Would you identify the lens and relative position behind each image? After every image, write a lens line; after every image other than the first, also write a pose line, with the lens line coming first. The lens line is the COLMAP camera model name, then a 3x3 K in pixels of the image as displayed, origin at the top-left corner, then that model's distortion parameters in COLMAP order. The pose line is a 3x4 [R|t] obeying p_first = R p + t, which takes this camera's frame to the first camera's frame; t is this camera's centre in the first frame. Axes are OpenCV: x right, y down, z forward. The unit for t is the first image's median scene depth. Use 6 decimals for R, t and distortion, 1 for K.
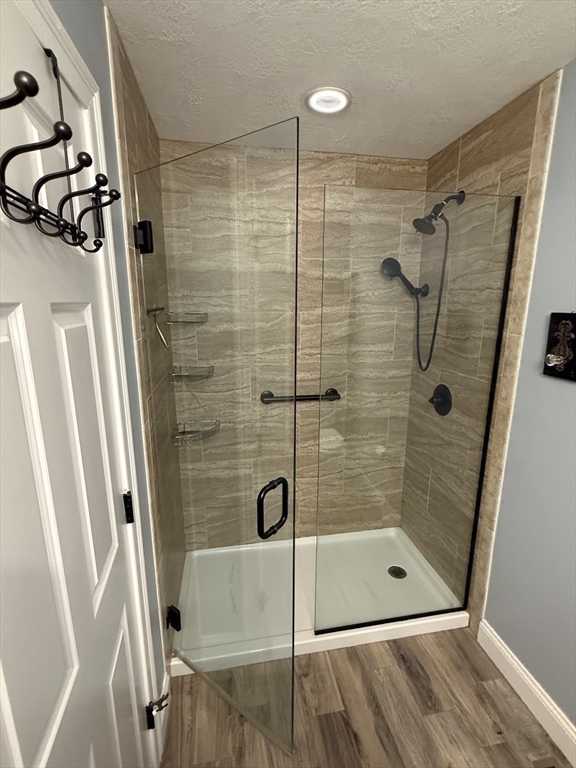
lens RADIAL K [[361.0, 0, 288.2], [0, 361.0, 385.1], [0, 0, 1]] dist [0.012169, -0.000288]
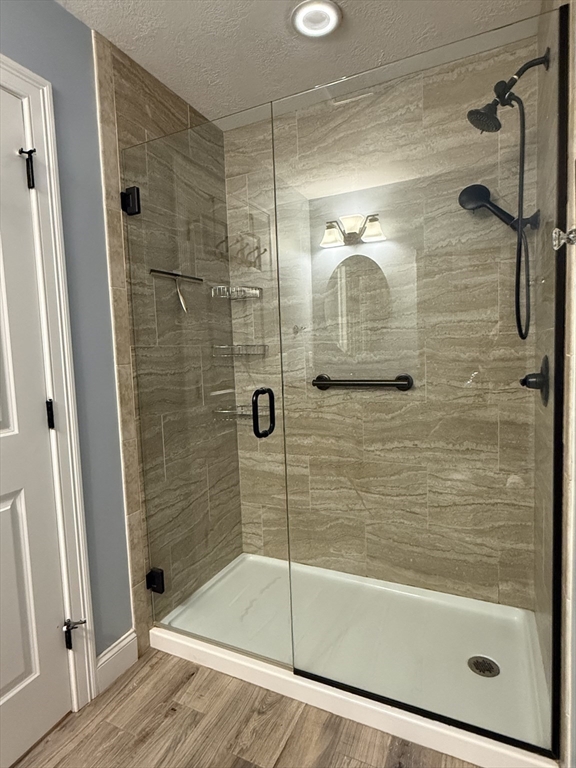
lens RADIAL K [[426.6, 0, 287.5], [0, 426.6, 383.0], [0, 0, 1]] dist [0.015364, 0.003551]
pose [[0.807720, 0.014994, -0.589375, 0.474774], [-0.093462, 0.990292, -0.102894, 0.150324], [0.582111, 0.138193, 0.801280, 0.158496]]
